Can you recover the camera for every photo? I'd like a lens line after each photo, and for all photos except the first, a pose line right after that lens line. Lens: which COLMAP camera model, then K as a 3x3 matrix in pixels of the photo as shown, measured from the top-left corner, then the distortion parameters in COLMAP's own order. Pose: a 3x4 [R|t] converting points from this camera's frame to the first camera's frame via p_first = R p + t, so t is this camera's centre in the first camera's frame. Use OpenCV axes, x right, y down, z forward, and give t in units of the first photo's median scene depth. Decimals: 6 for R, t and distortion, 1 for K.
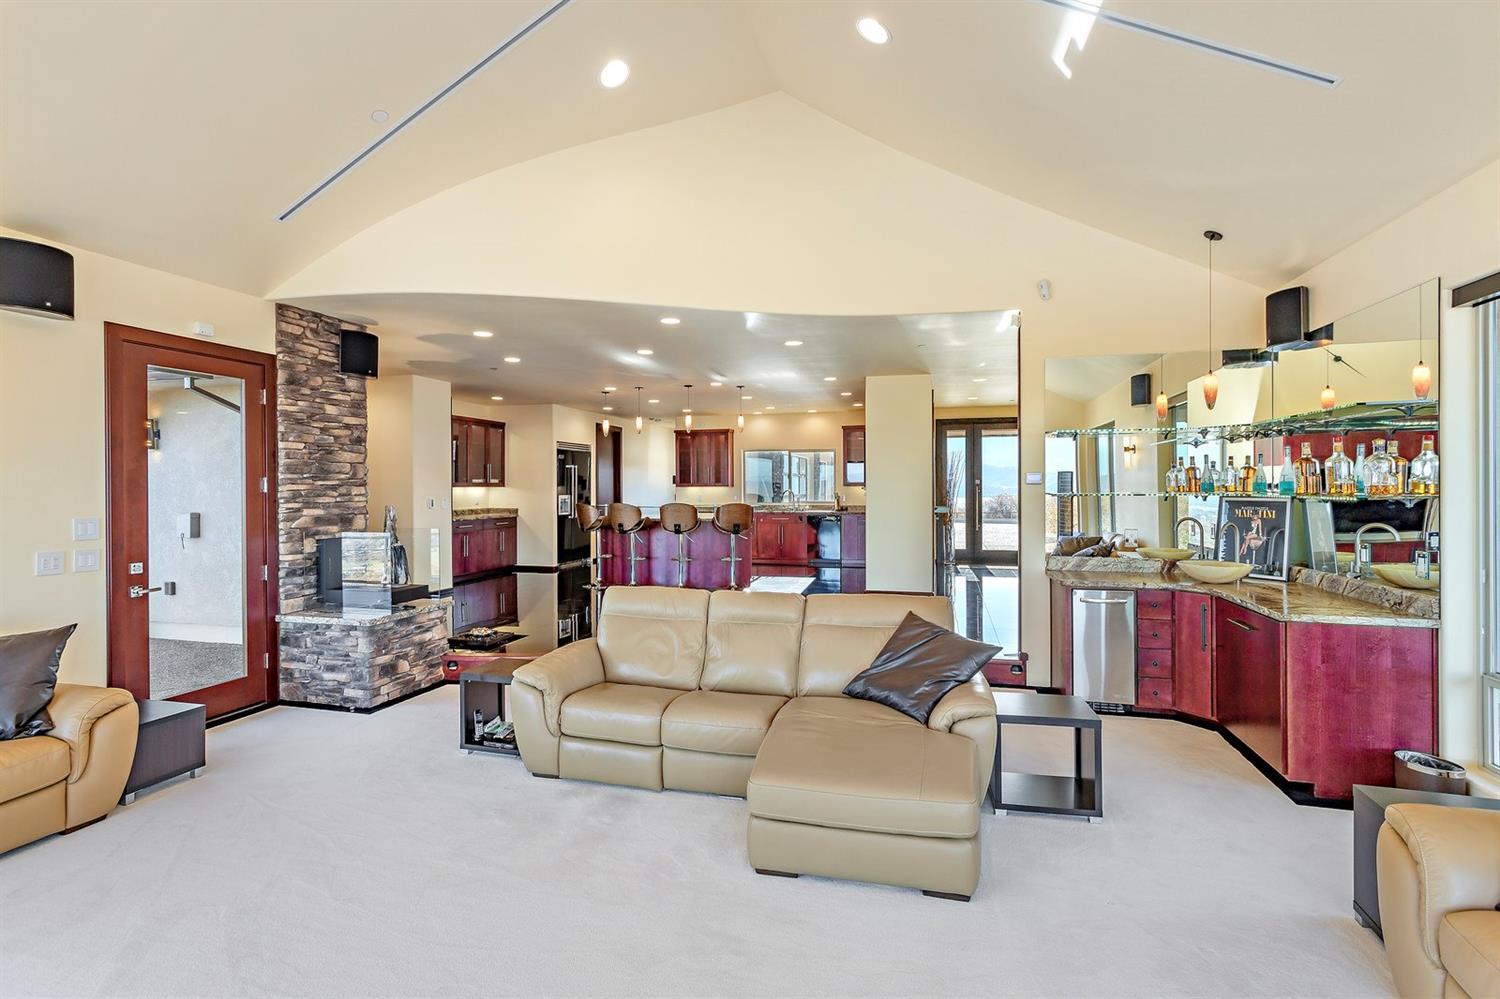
lens RADIAL K [[726.3, 0, 757.0], [0, 726.3, 476.5], [0, 0, 1]] dist [-0.000829, 0.000232]
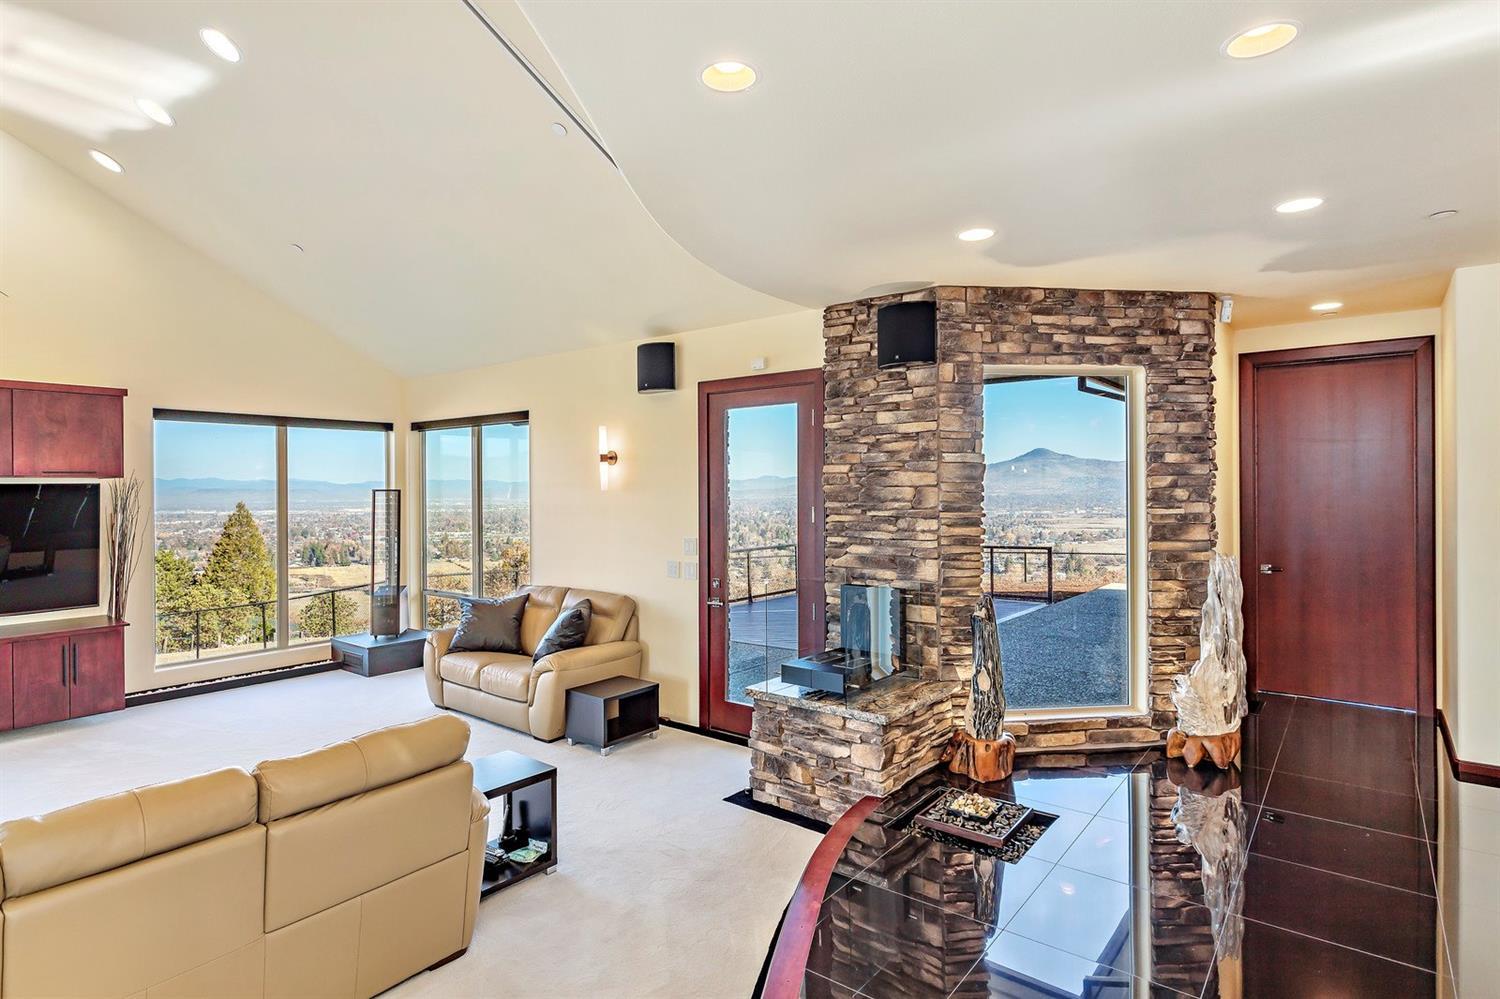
lens RADIAL K [[763.5, 0, 771.0], [0, 763.5, 497.1], [0, 0, 1]] dist [-0.005805, -0.000743]
pose [[-0.398627, 0.010621, -0.917051, 0.202888], [0.017470, 0.999839, 0.003987, -0.014081], [0.916947, -0.014432, -0.398749, 1.236571]]
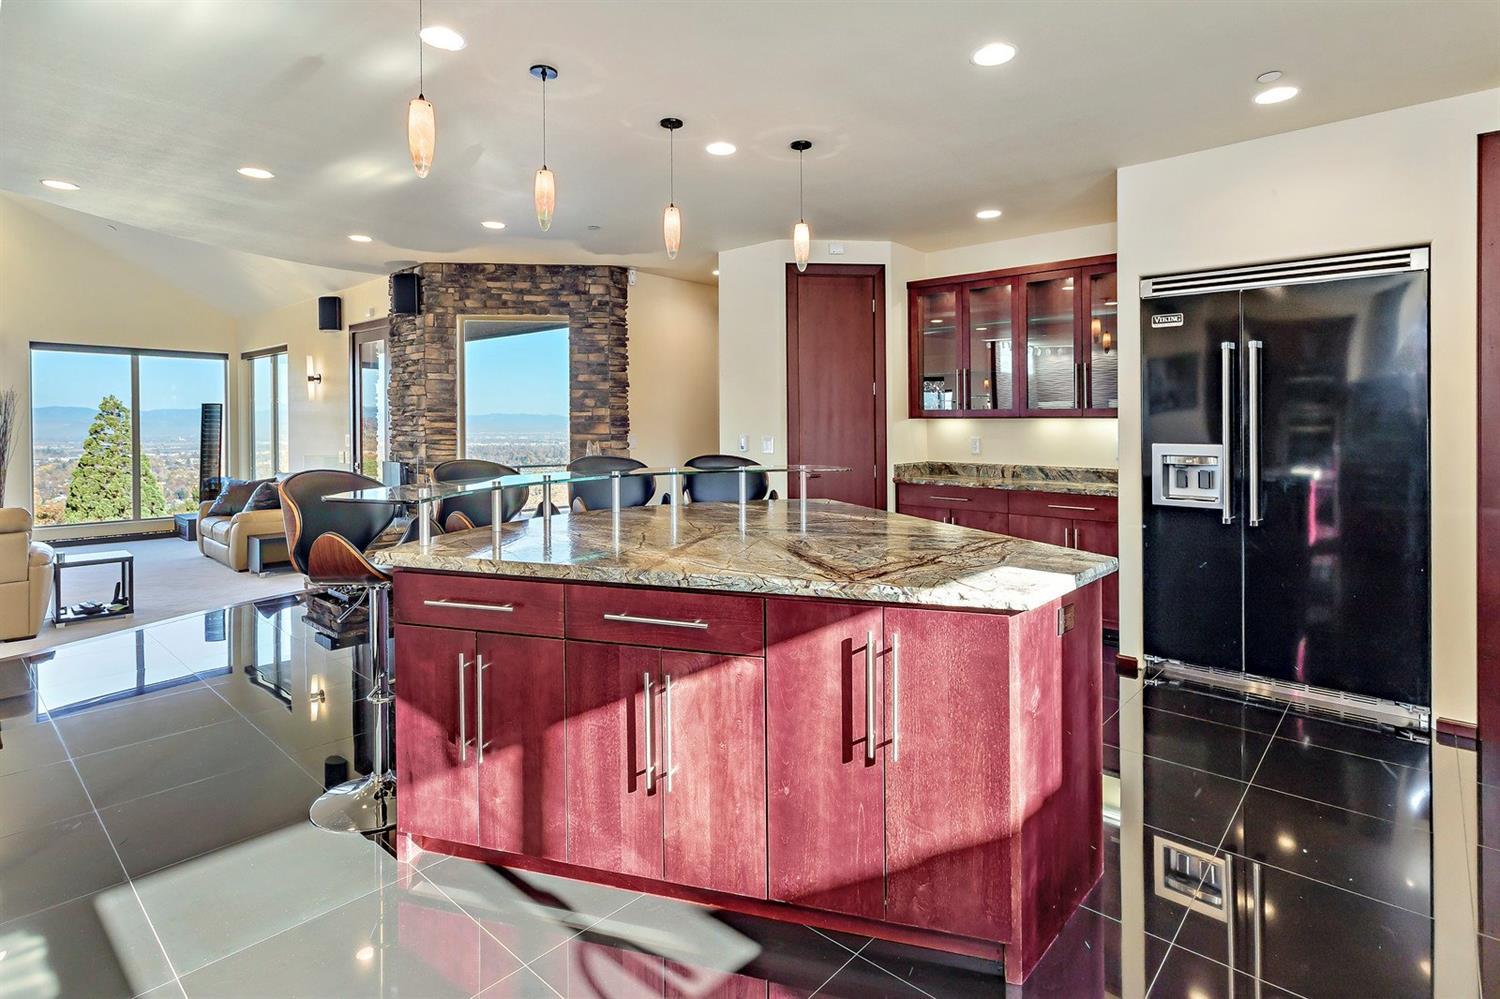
lens RADIAL K [[751.4, 0, 745.7], [0, 751.4, 443.1], [0, 0, 1]] dist [-0.003068, -0.000166]
pose [[-0.471927, 0.018556, -0.881442, 0.212583], [0.004215, 0.999815, 0.018791, 0.034965], [0.881628, 0.005153, -0.471917, 2.062729]]
